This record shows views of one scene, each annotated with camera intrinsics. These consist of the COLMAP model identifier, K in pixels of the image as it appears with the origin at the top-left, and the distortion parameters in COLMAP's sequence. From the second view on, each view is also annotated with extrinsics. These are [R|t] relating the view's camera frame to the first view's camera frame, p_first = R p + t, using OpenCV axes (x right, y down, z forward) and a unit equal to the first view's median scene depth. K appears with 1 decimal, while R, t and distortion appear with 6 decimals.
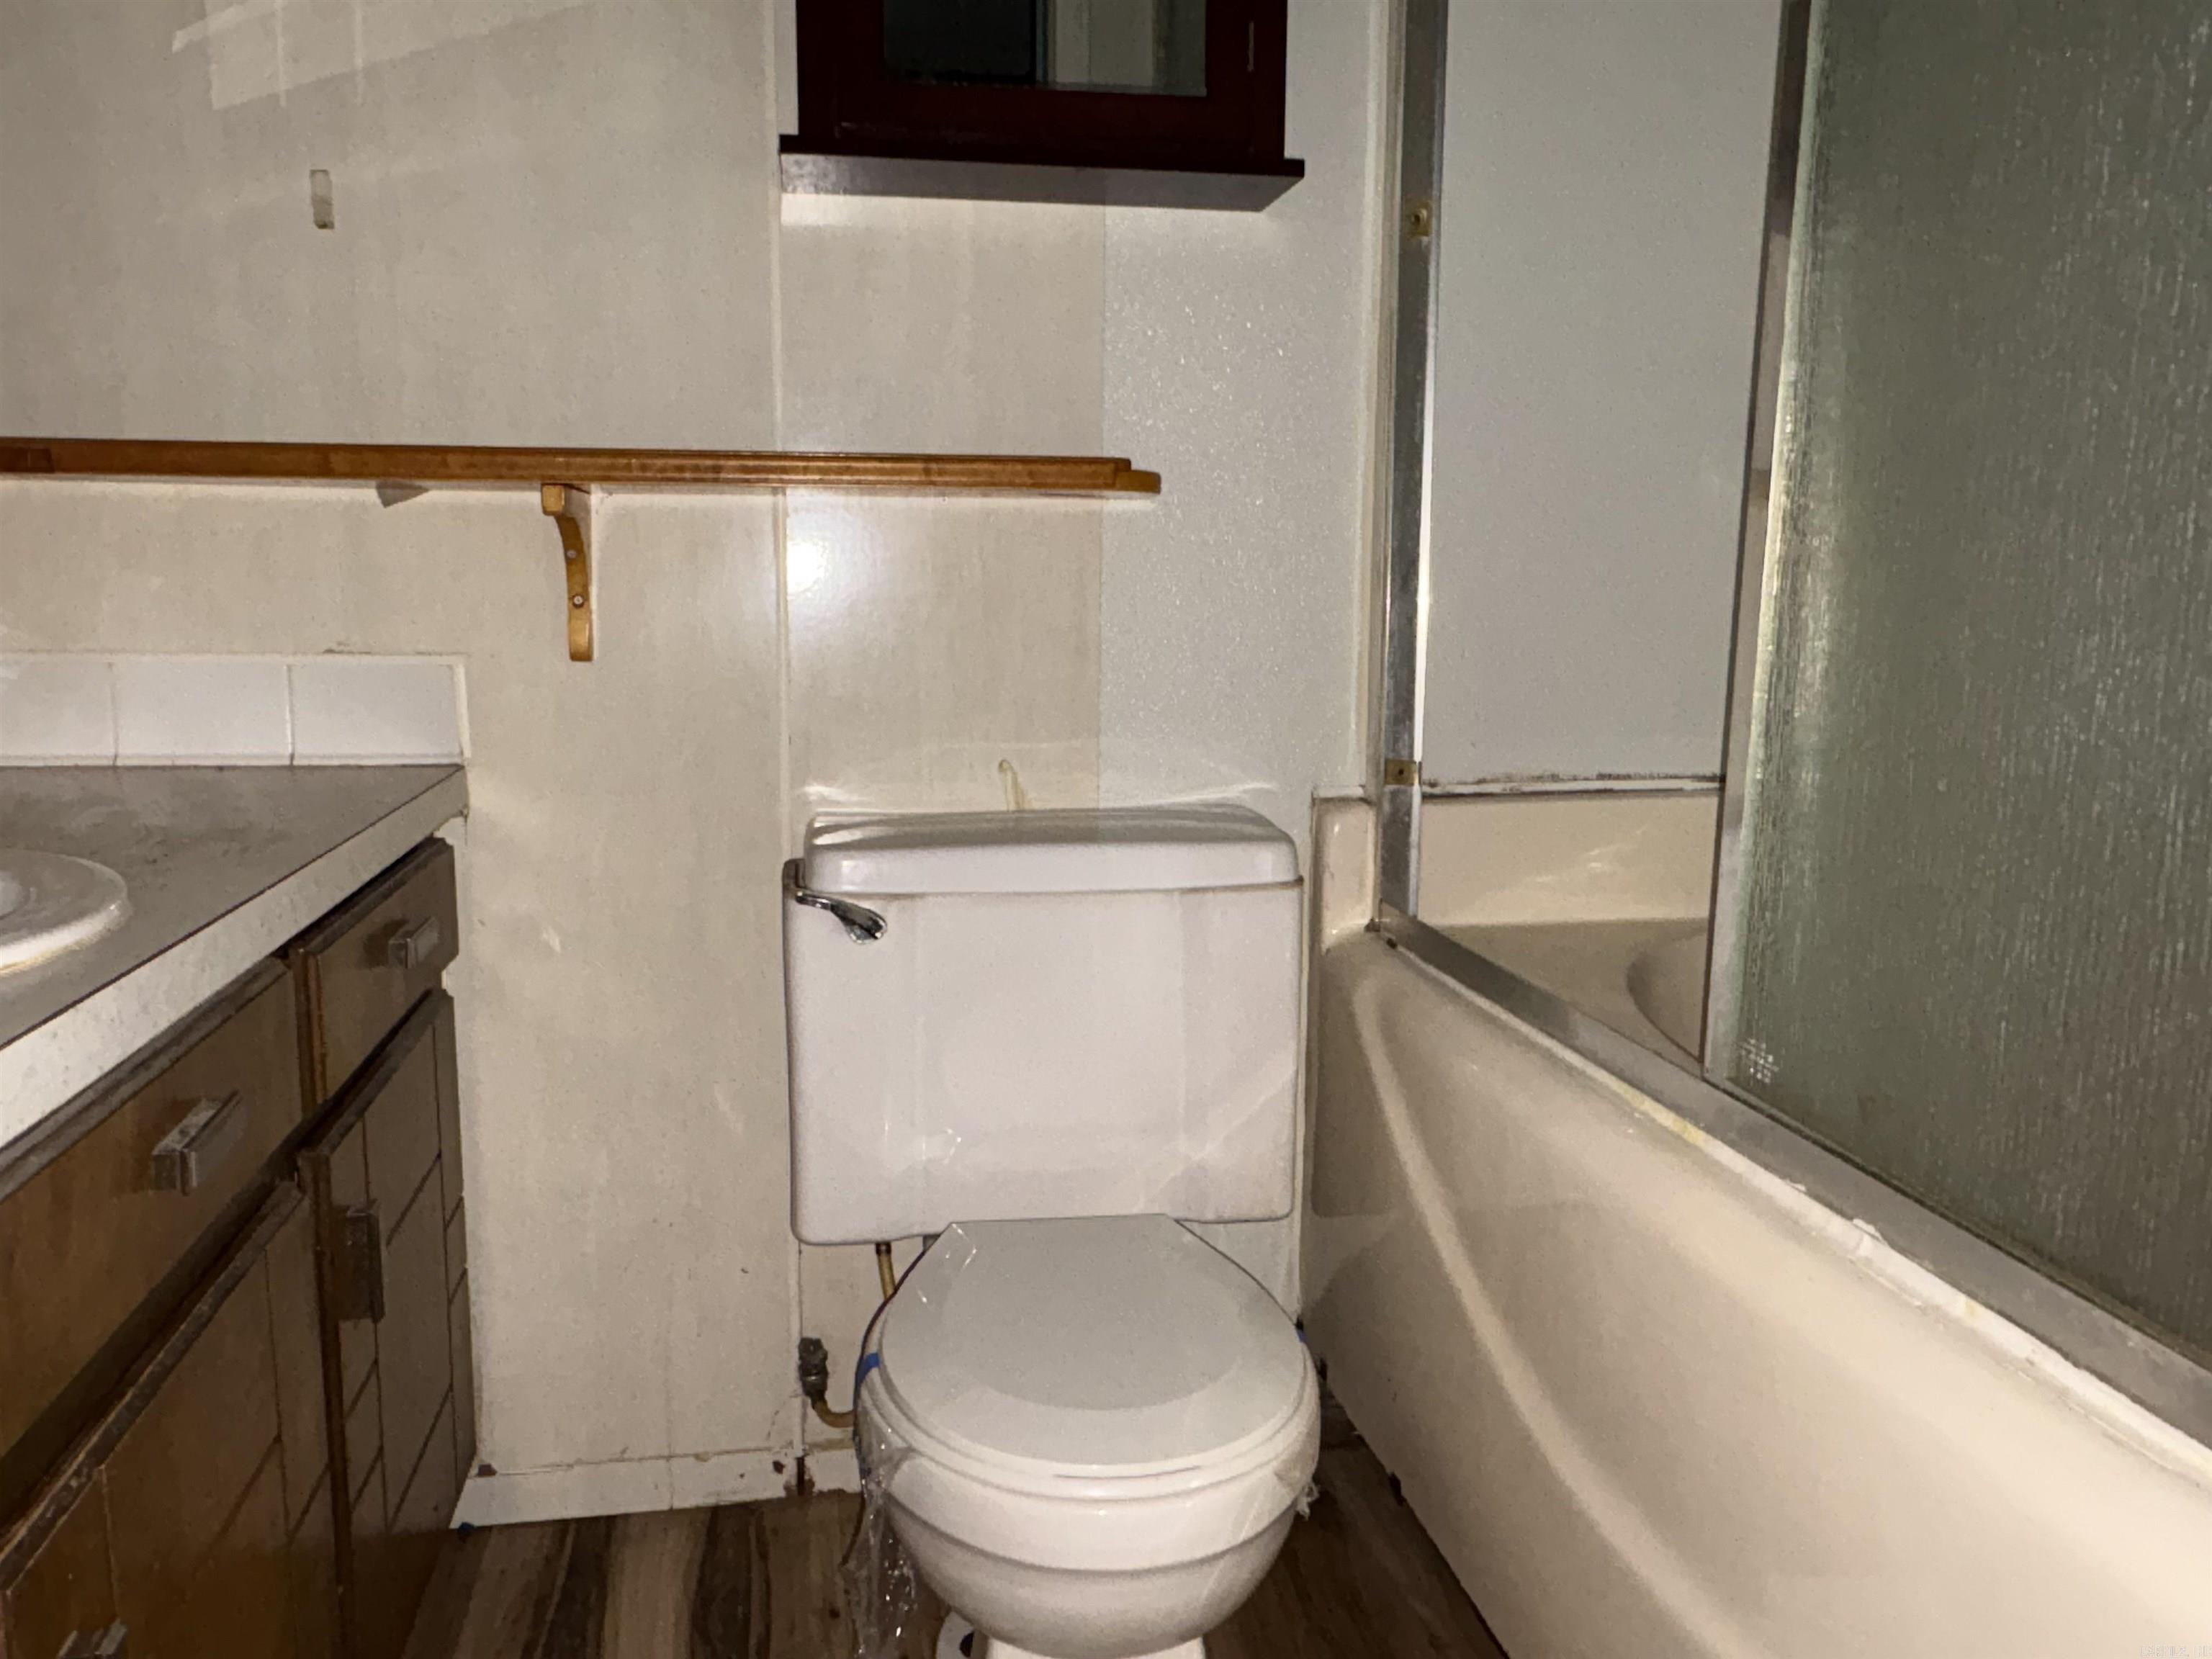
lens RADIAL K [[1676.5, 0, 1106.0], [0, 1676.5, 829.5], [0, 0, 1]] dist [-0.004150, -0.006214]
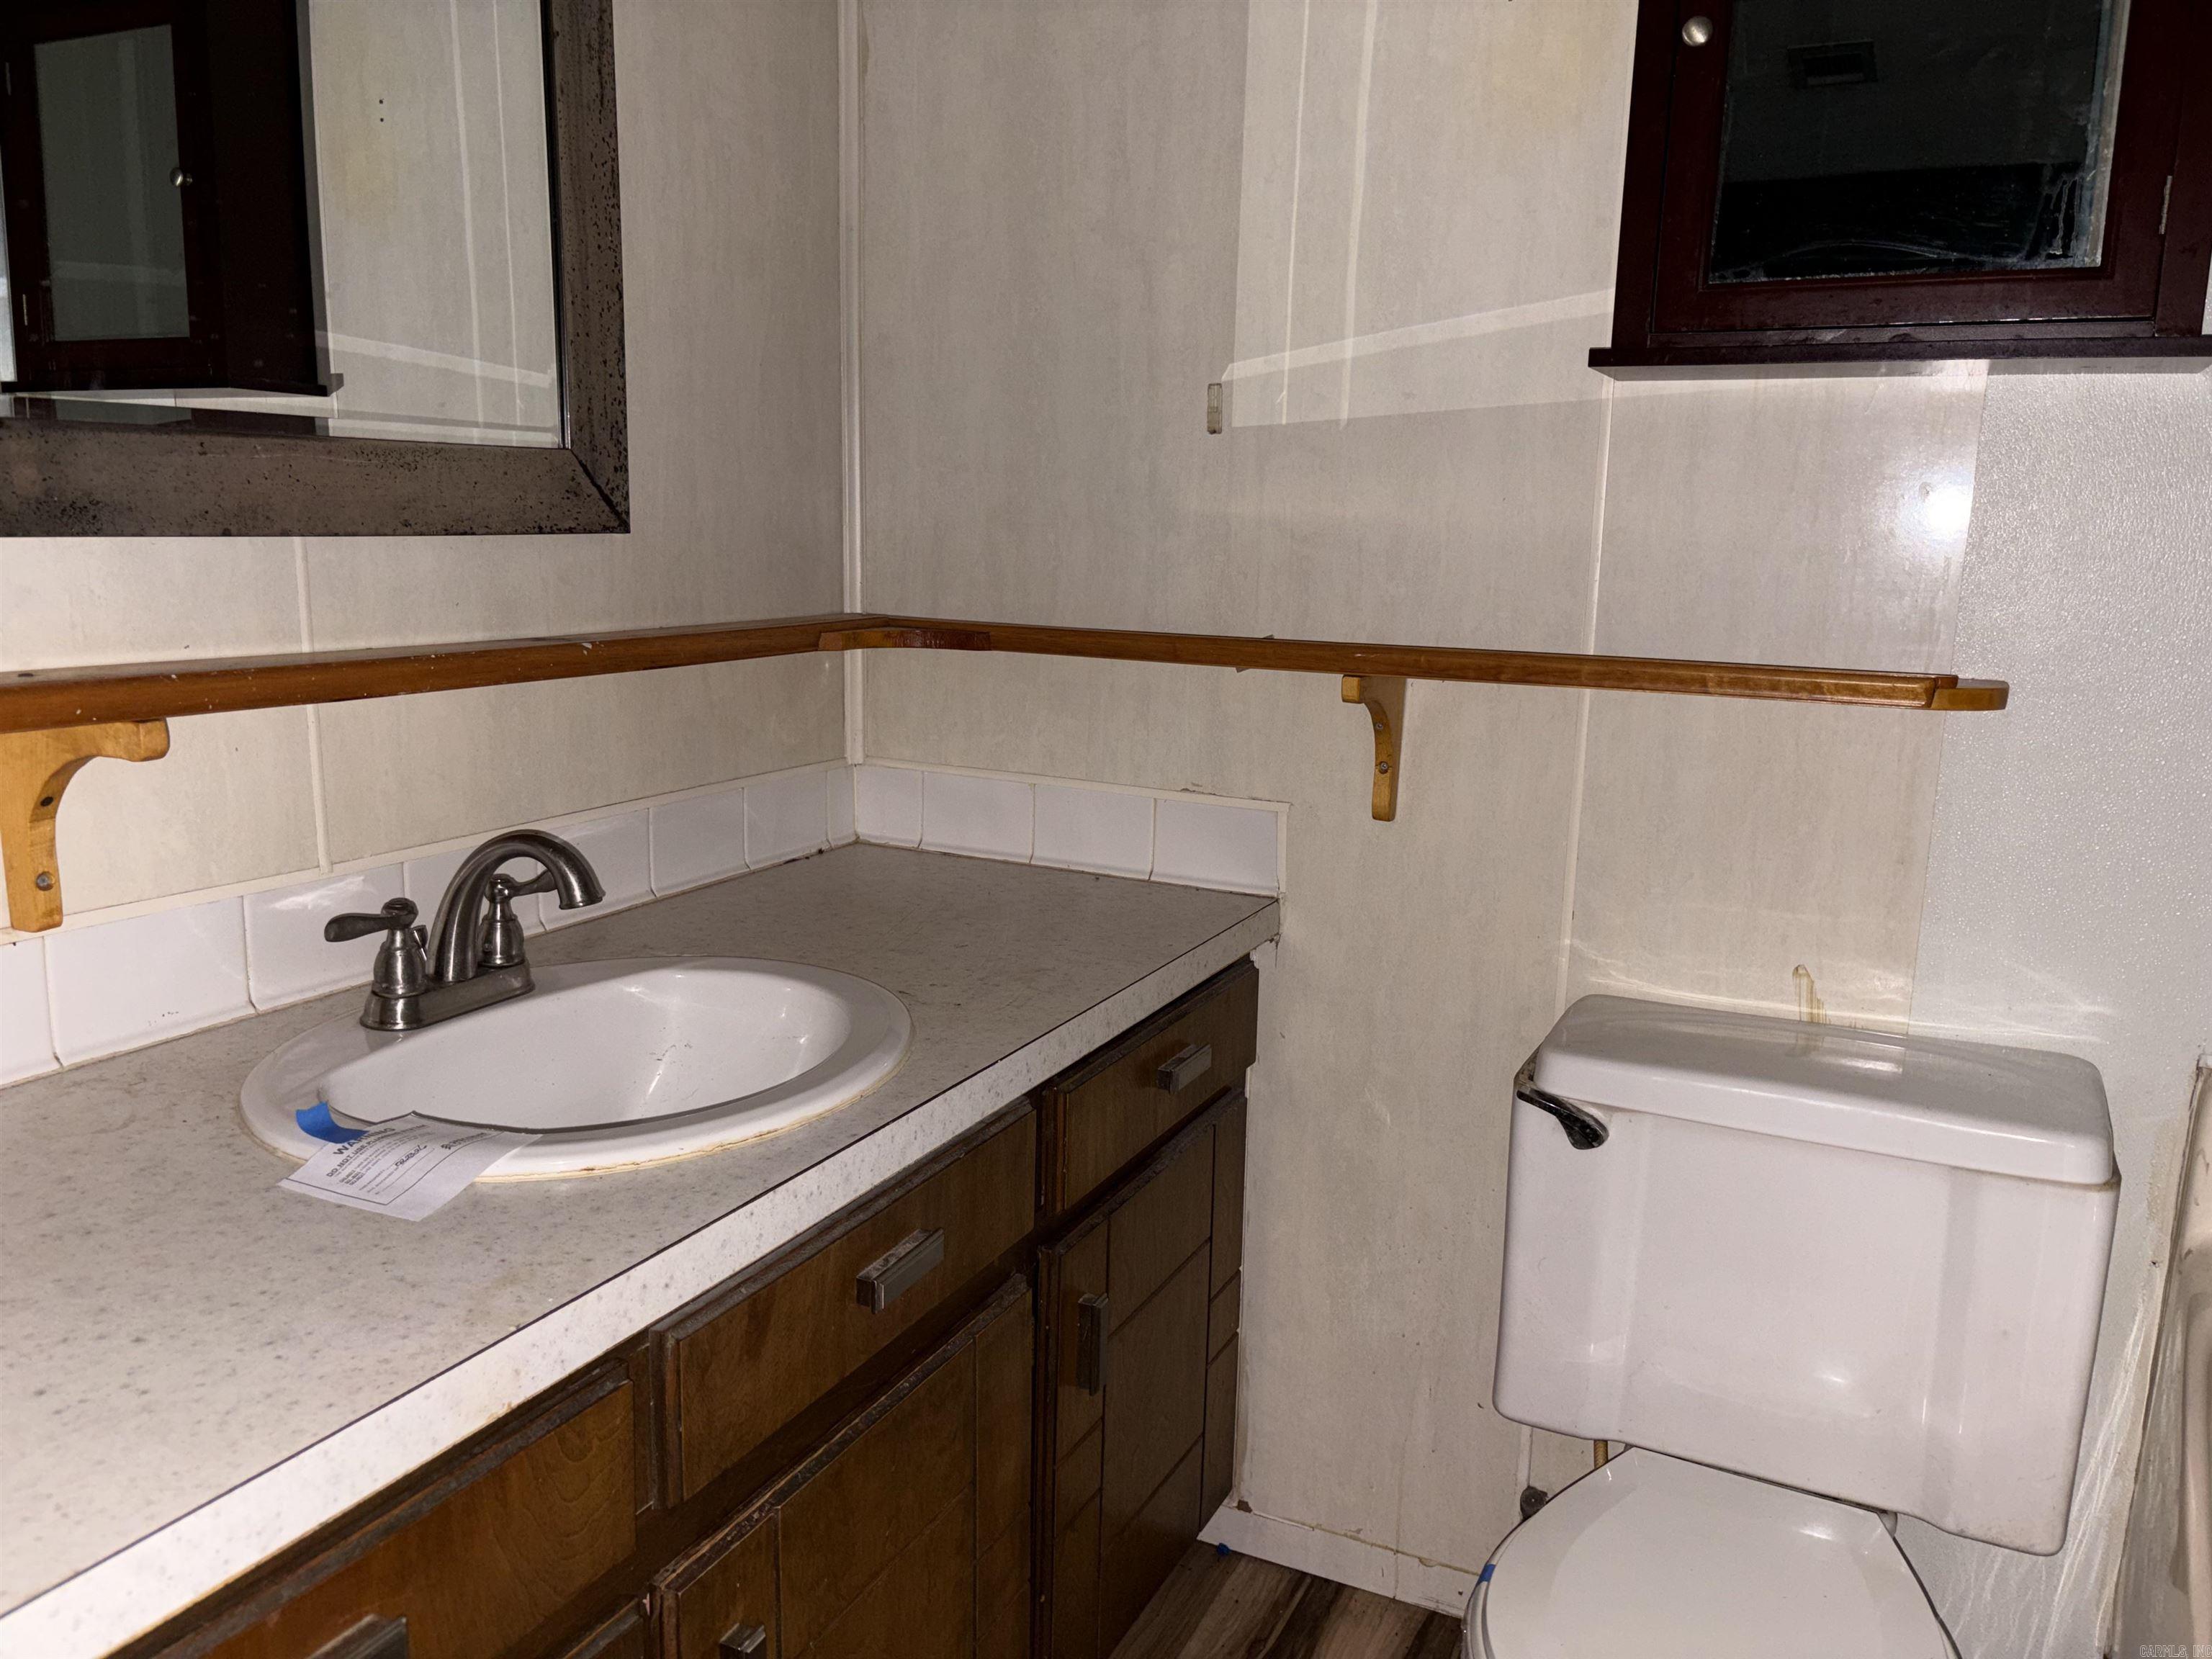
lens RADIAL K [[1673.1, 0, 1106.0], [0, 1673.1, 829.5], [0, 0, 1]] dist [0.004737, 0.002971]
pose [[0.809895, 0.120674, -0.574028, 0.169327], [-0.110195, 0.992487, 0.053170, -0.136770], [0.576131, 0.020193, 0.817108, 0.010459]]
